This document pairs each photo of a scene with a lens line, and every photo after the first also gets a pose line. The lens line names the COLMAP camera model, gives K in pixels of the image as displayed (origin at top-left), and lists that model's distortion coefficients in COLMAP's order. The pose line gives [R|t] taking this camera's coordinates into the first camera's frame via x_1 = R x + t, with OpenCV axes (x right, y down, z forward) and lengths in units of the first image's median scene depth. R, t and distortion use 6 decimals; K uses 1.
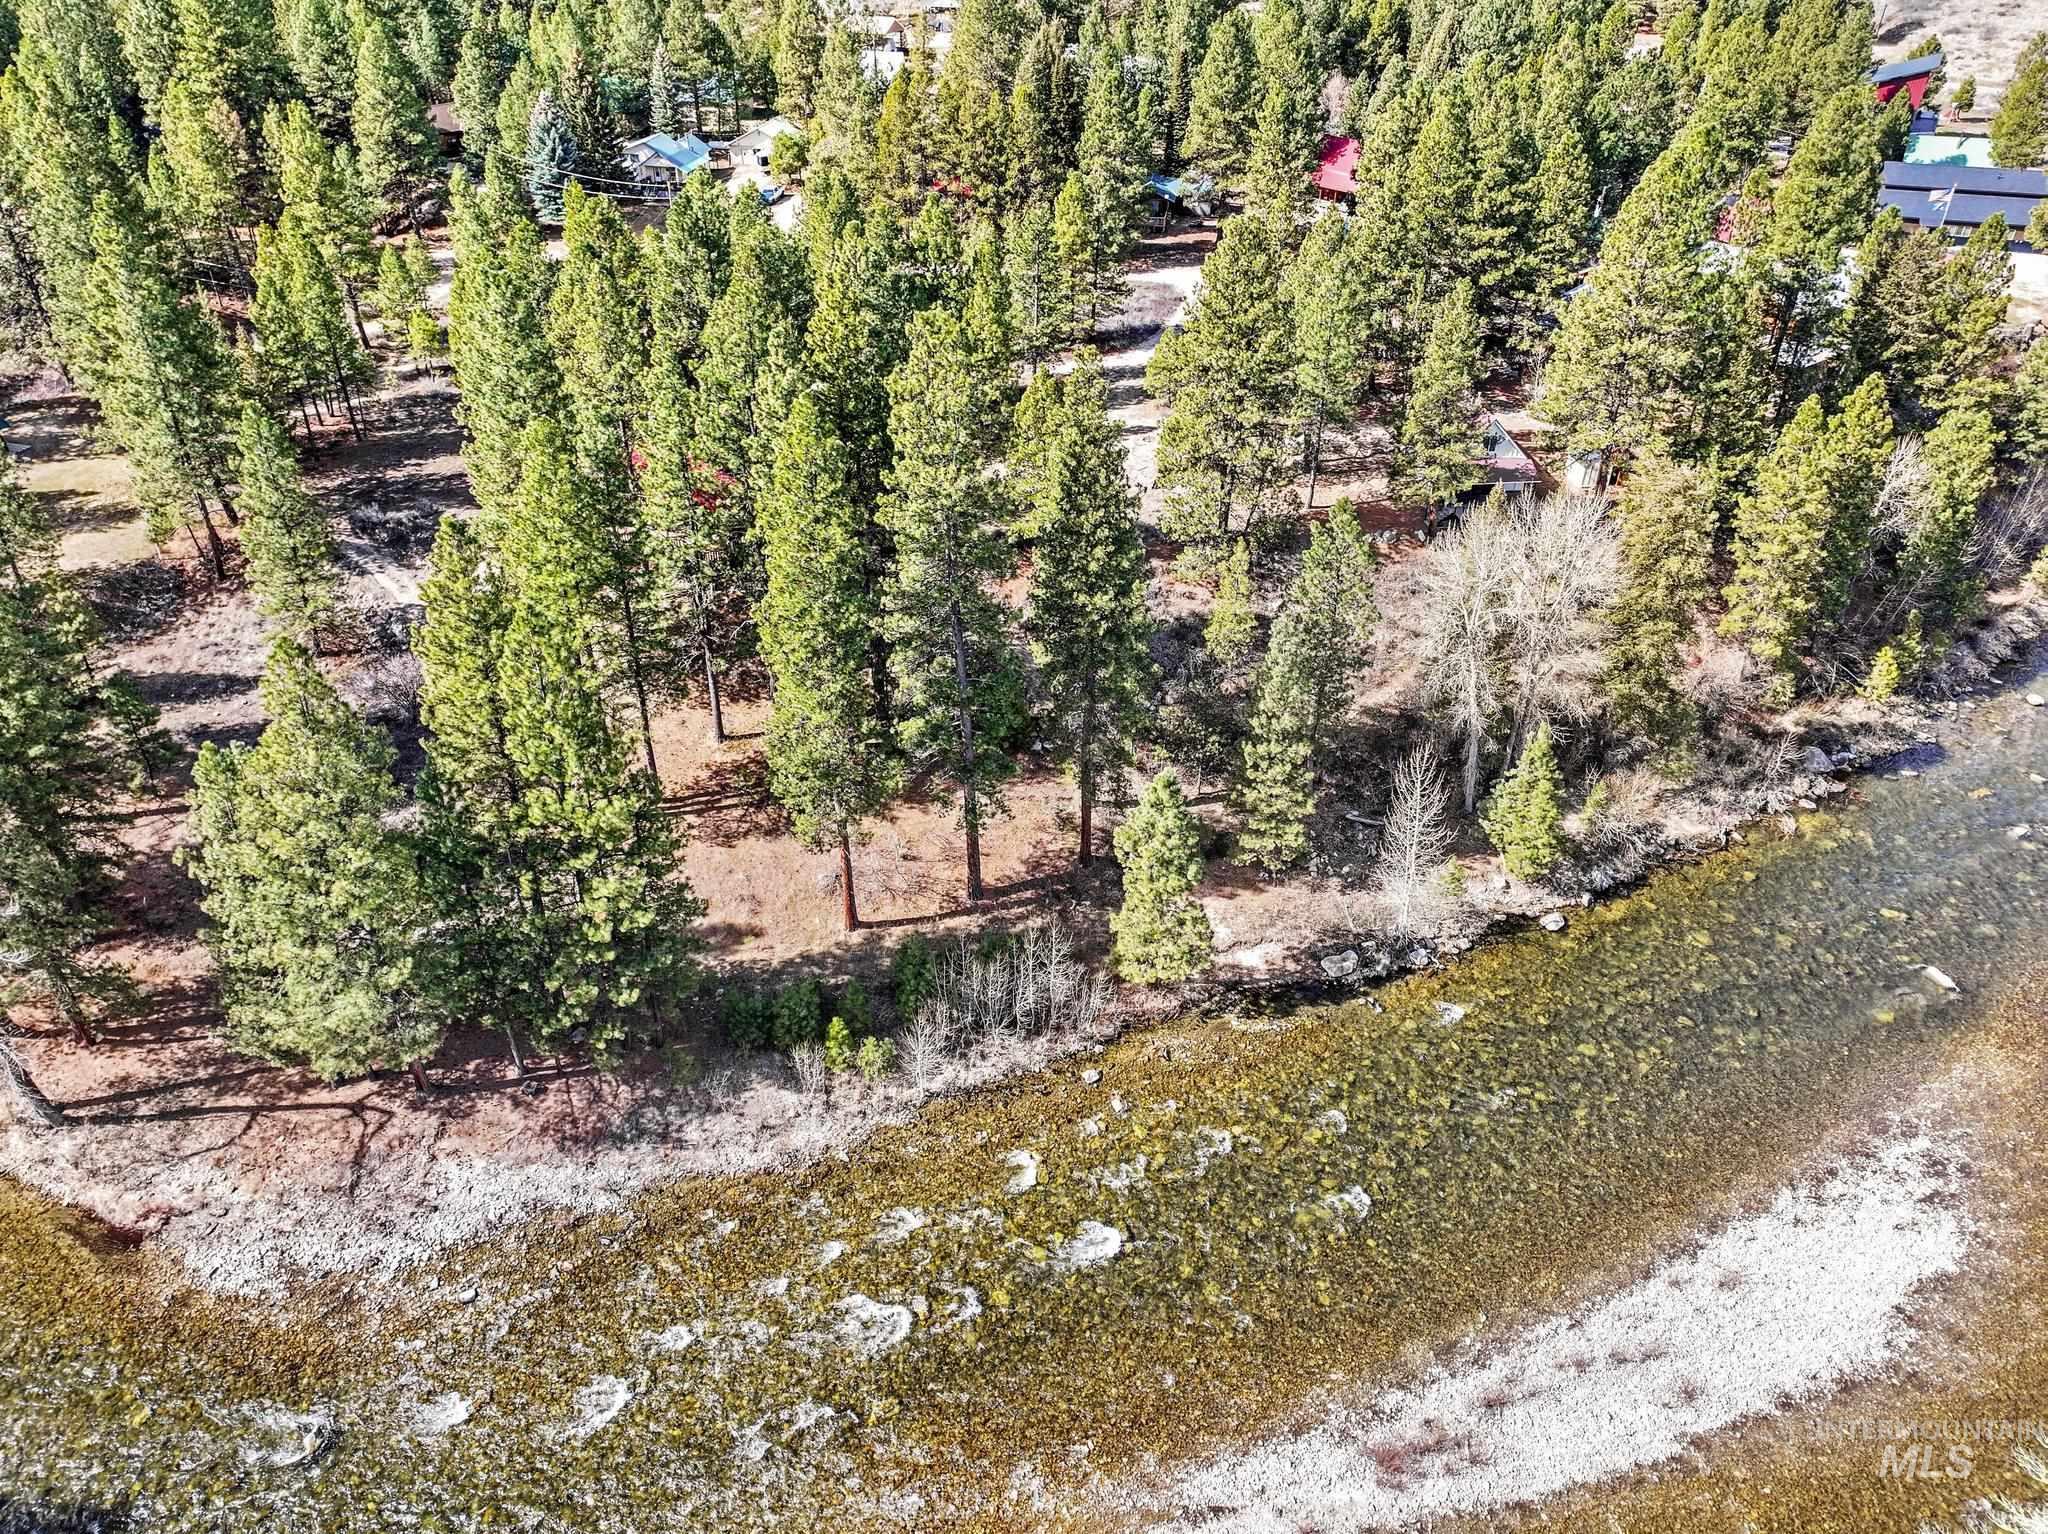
lens RADIAL K [[1449.0, 0, 1024.0], [0, 1449.0, 767.0], [0, 0, 1]] dist [0.000209, 0.003987]
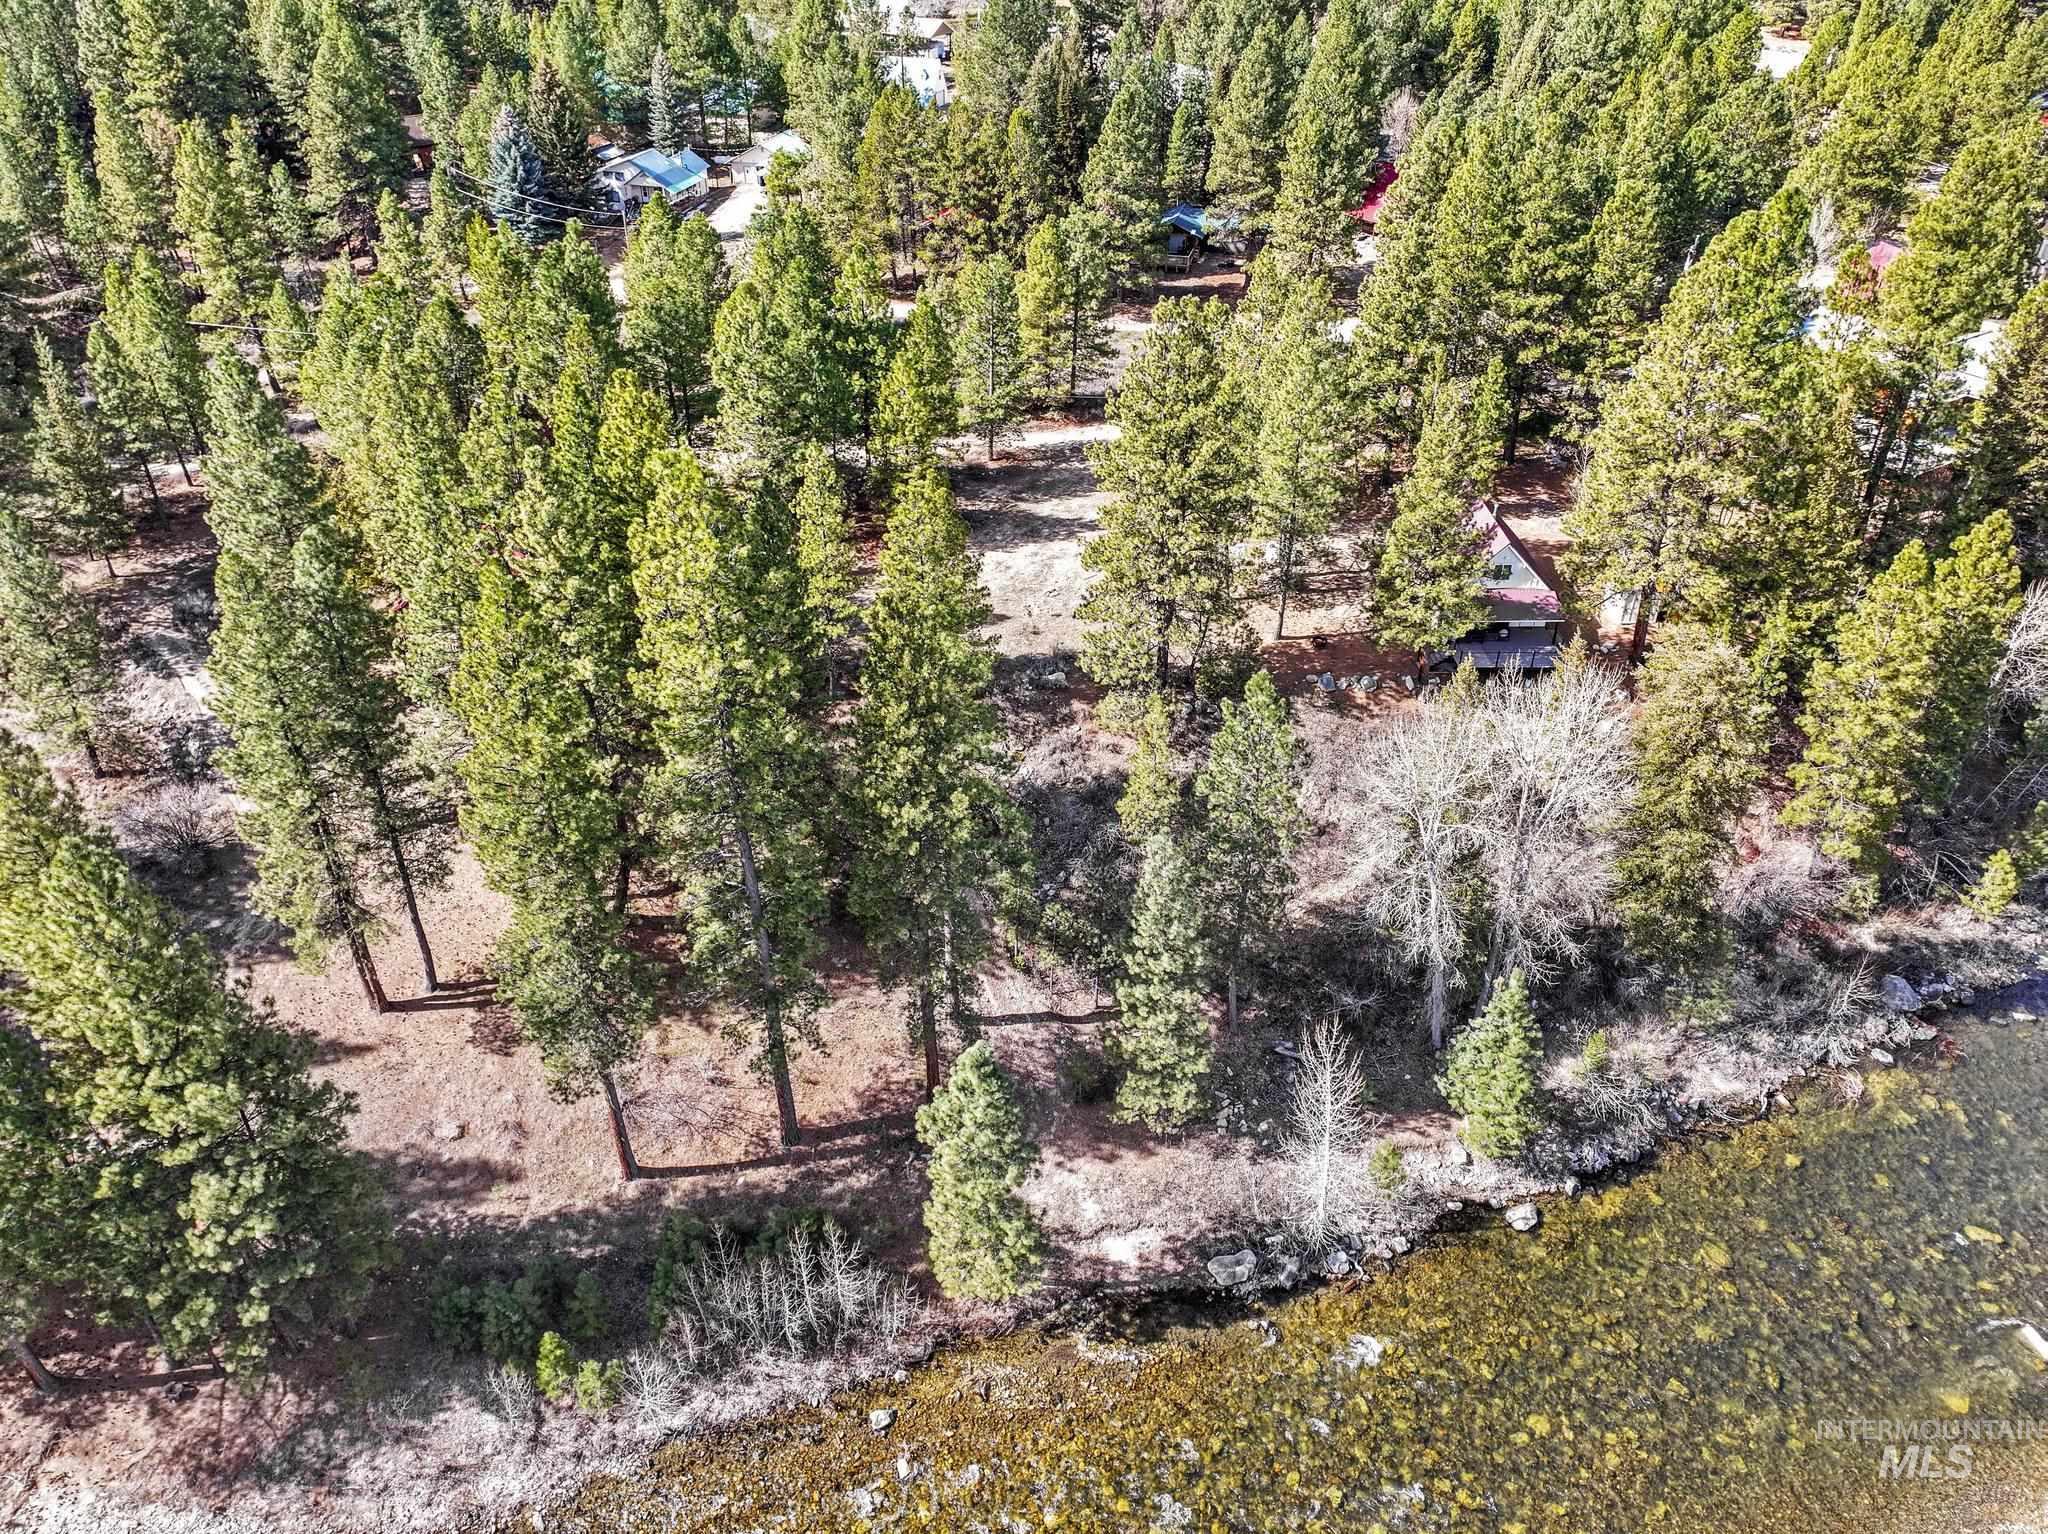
lens RADIAL K [[1458.6, 0, 1026.5], [0, 1458.6, 768.4], [0, 0, 1]] dist [0.001254, 0.003952]
pose [[0.995989, 0.045911, -0.076803, 0.130430], [-0.045575, 0.998942, 0.006113, -0.111271], [0.077003, -0.002588, 0.997028, 0.173803]]
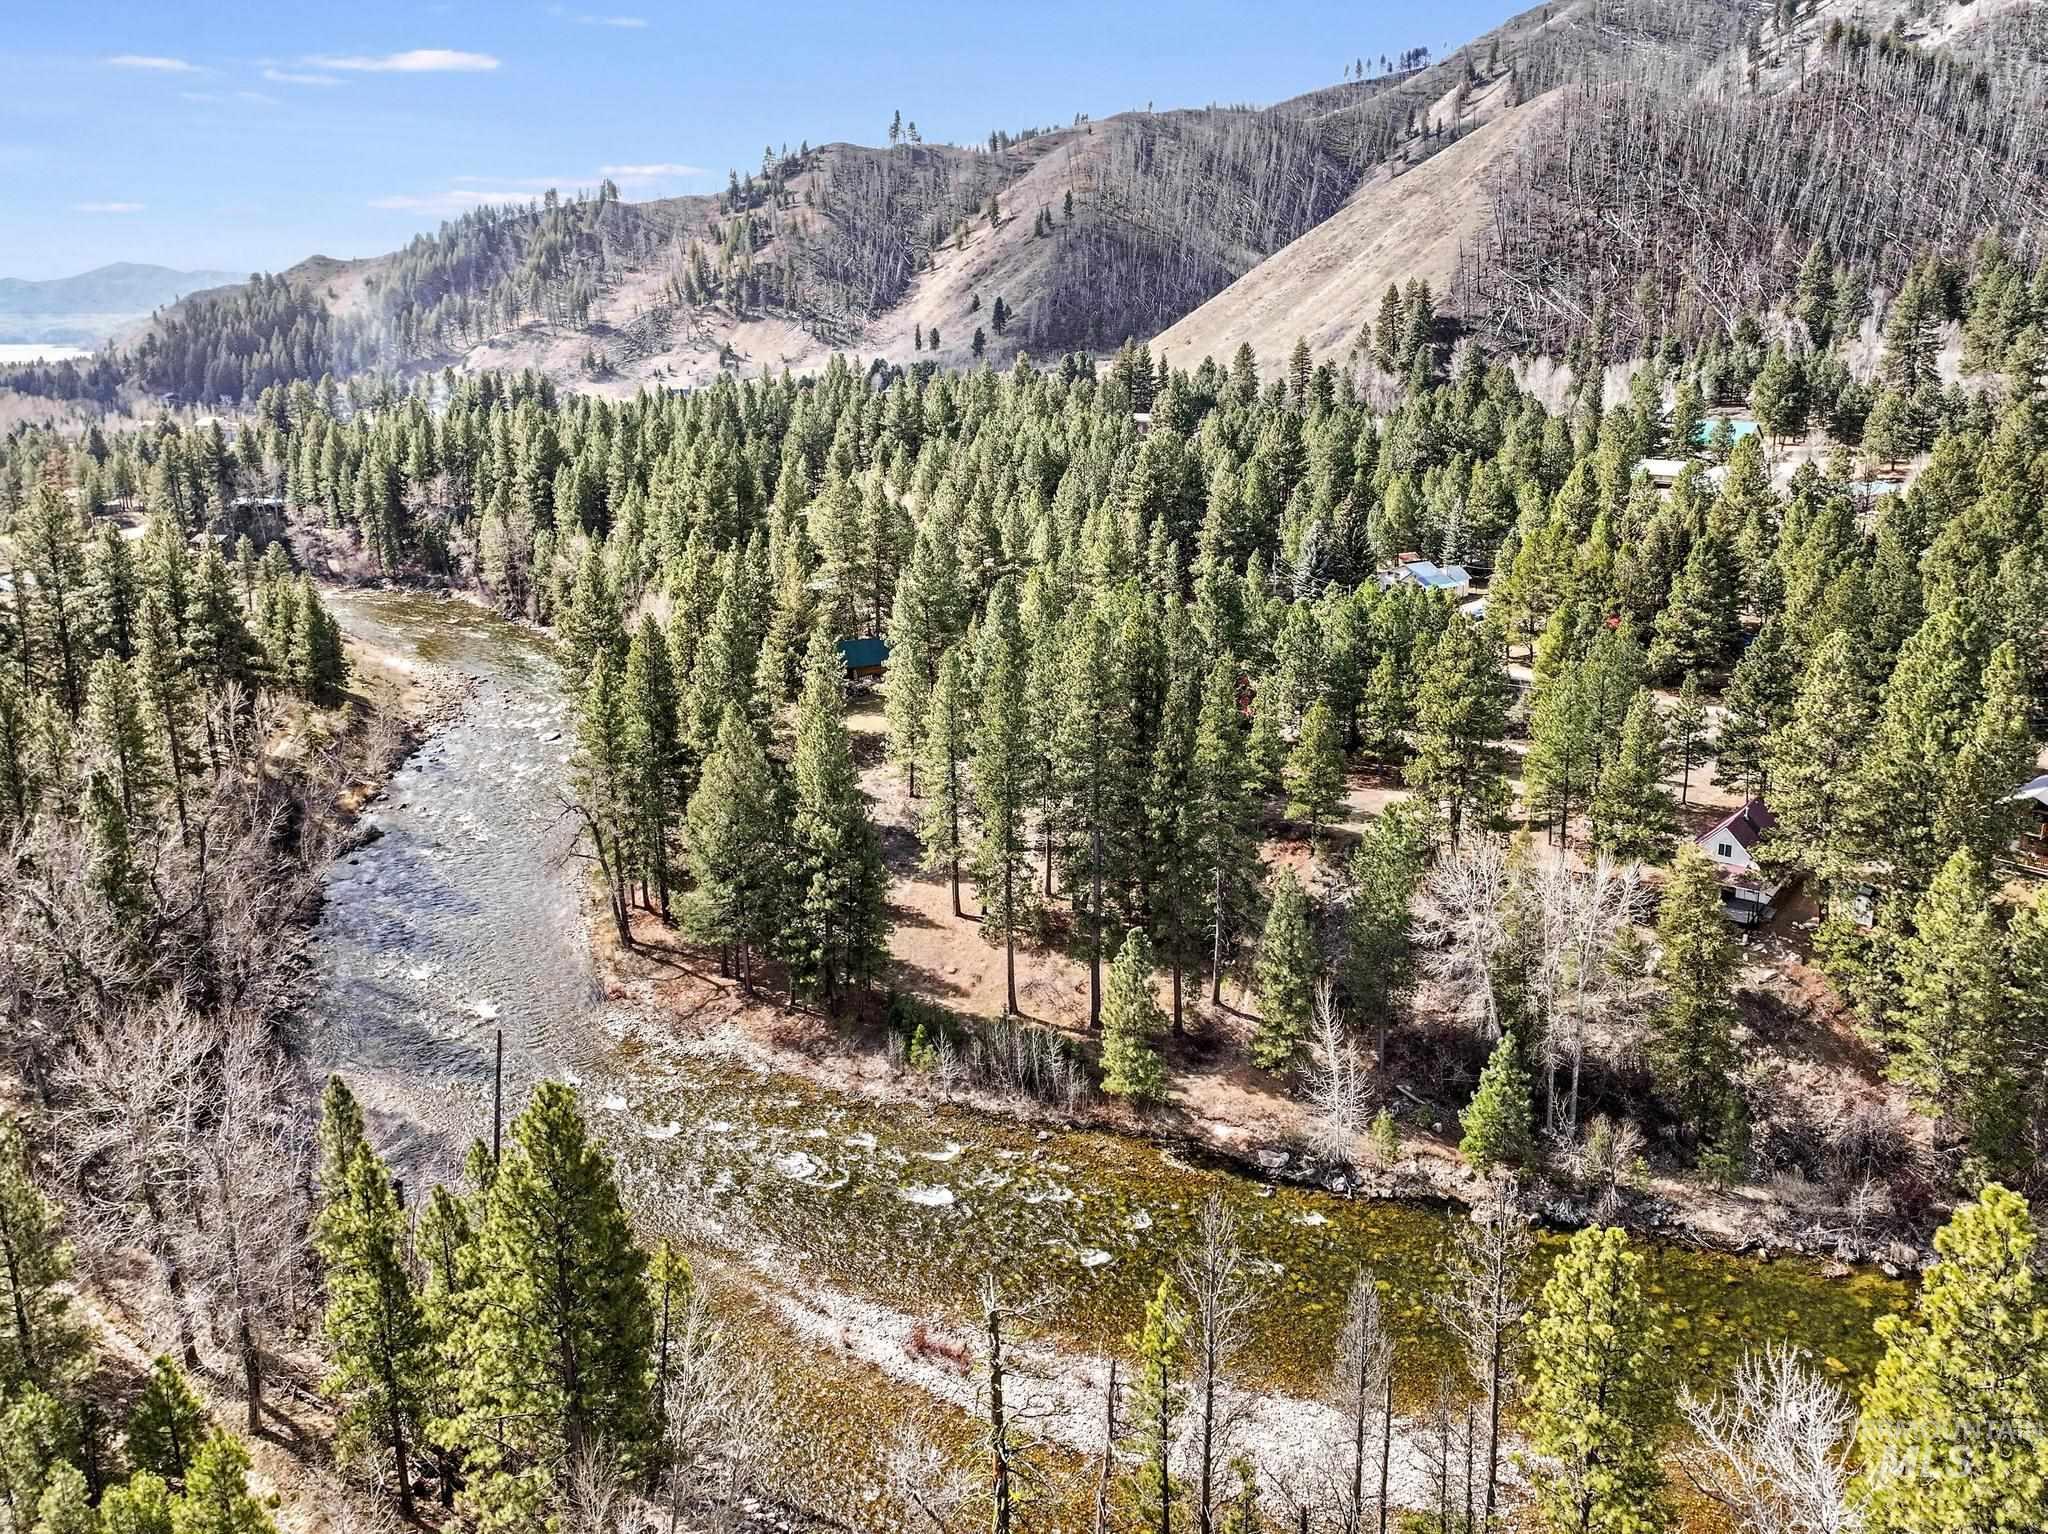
lens RADIAL K [[1449.0, 0, 1024.0], [0, 1449.0, 767.0], [0, 0, 1]] dist [0.000209, 0.003987]
pose [[0.705722, 0.188843, -0.682857, 0.707435], [-0.379901, 0.914411, -0.139743, 0.070403], [0.598023, 0.358038, 0.717062, -0.104638]]
